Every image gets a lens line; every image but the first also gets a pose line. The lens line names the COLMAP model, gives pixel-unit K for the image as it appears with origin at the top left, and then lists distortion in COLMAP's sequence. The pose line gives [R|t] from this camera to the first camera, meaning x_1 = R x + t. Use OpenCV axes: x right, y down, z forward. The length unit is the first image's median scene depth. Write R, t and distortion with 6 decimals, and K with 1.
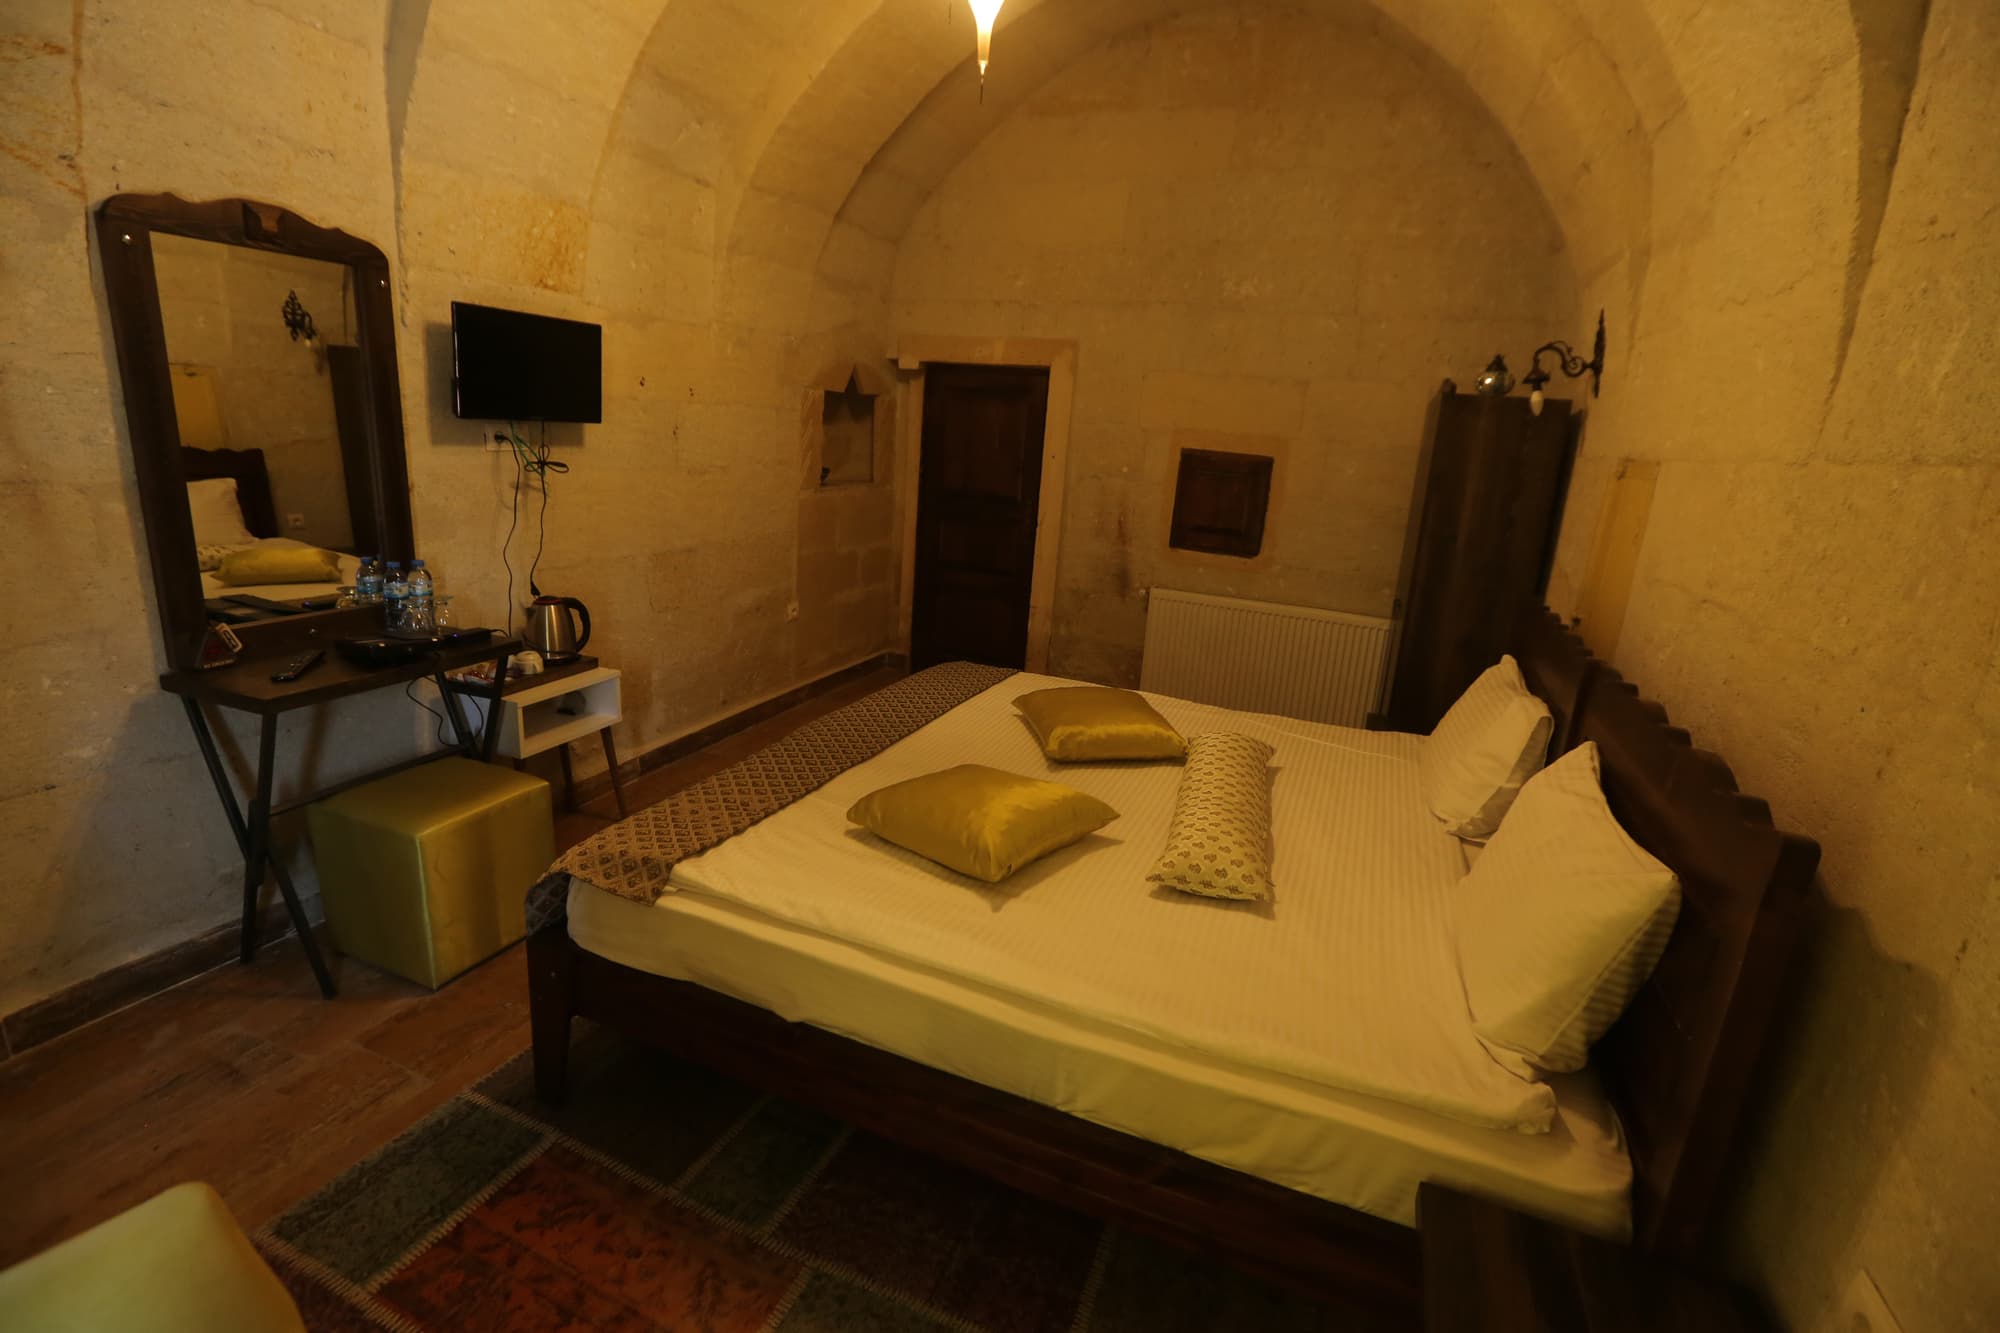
lens RADIAL K [[910.8, 0, 1008.7], [0, 910.8, 669.0], [0, 0, 1]] dist [-0.038637, 0.010794]
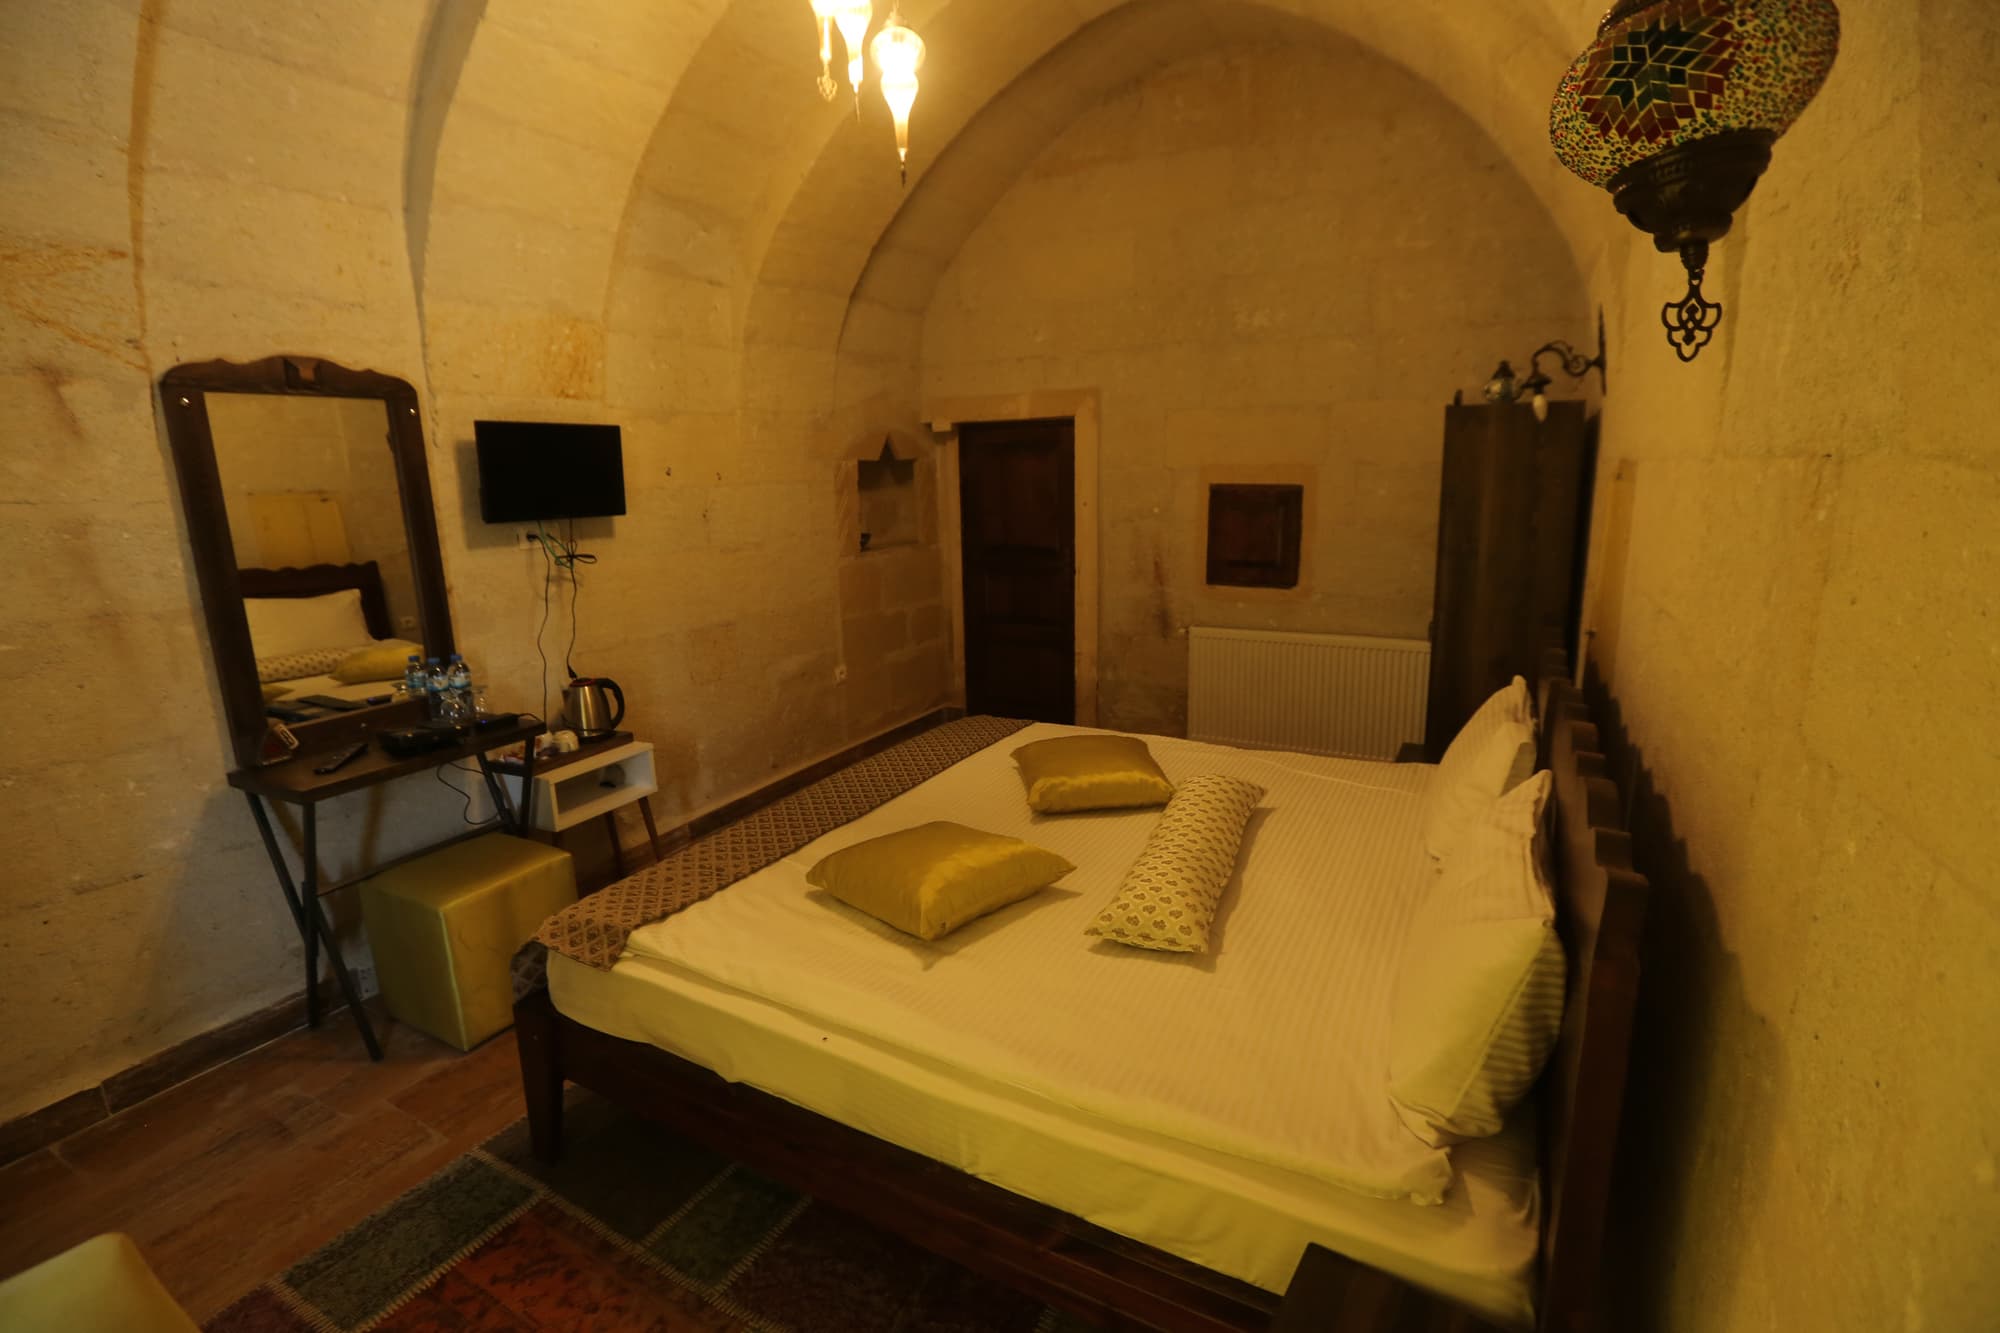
lens RADIAL K [[910.8, 0, 1010.5], [0, 910.8, 668.6], [0, 0, 1]] dist [-0.038637, 0.010794]
pose [[0.989269, -0.065914, -0.130392, 0.176528], [0.059420, 0.996820, -0.053089, -0.006051], [0.133477, 0.044772, 0.990040, -0.000476]]
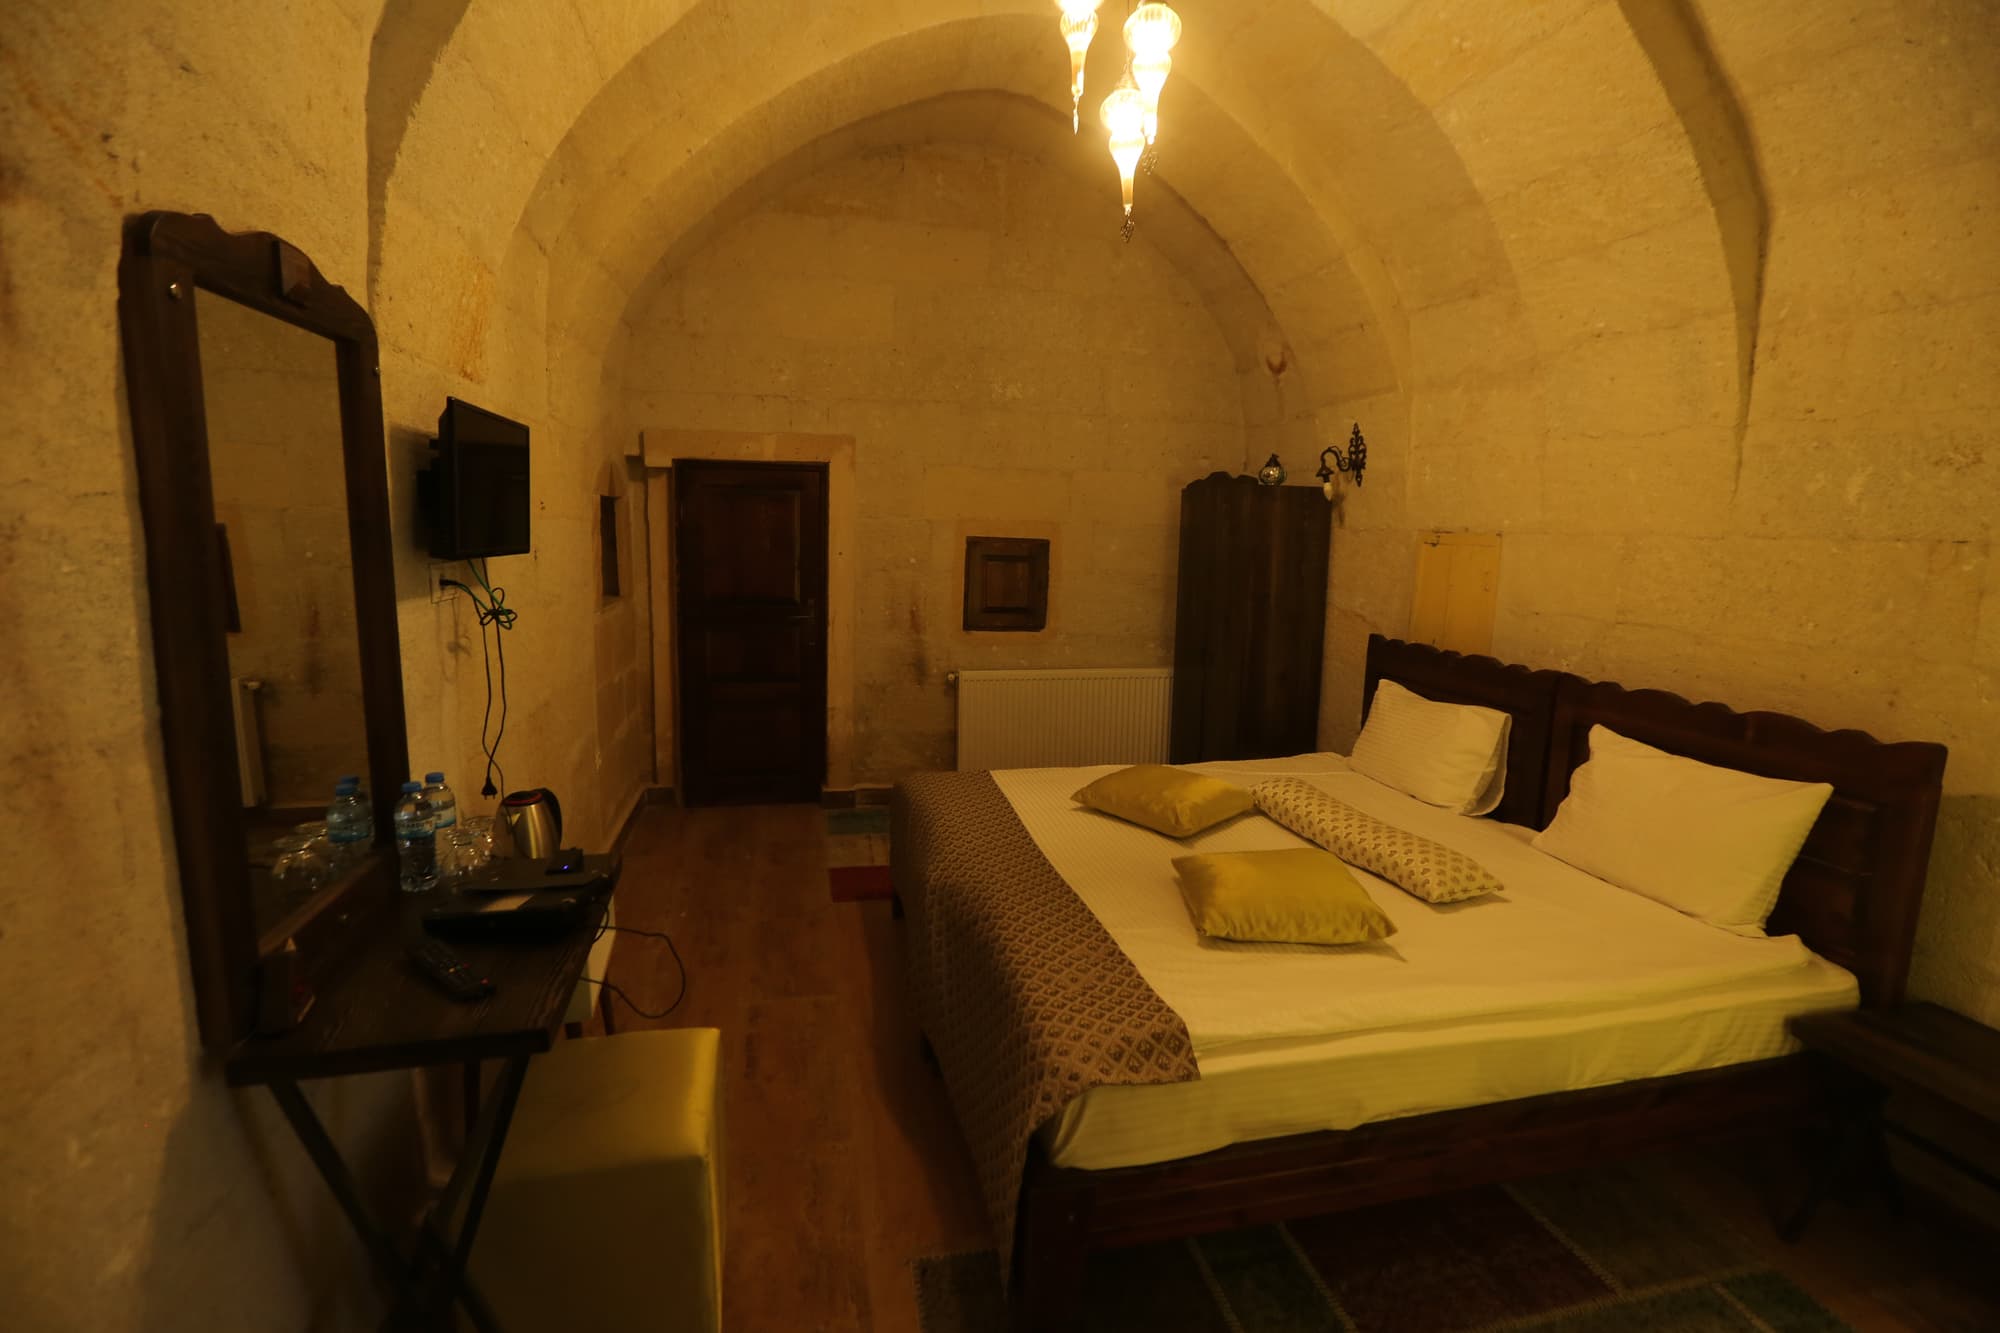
lens RADIAL K [[910.8, 0, 996.3], [0, 910.8, 669.9], [0, 0, 1]] dist [-0.038637, 0.010794]
pose [[0.816760, -0.139156, 0.559945, -0.763567], [0.181641, 0.983149, -0.020620, -0.120901], [-0.547640, 0.118551, 0.828273, 0.233849]]
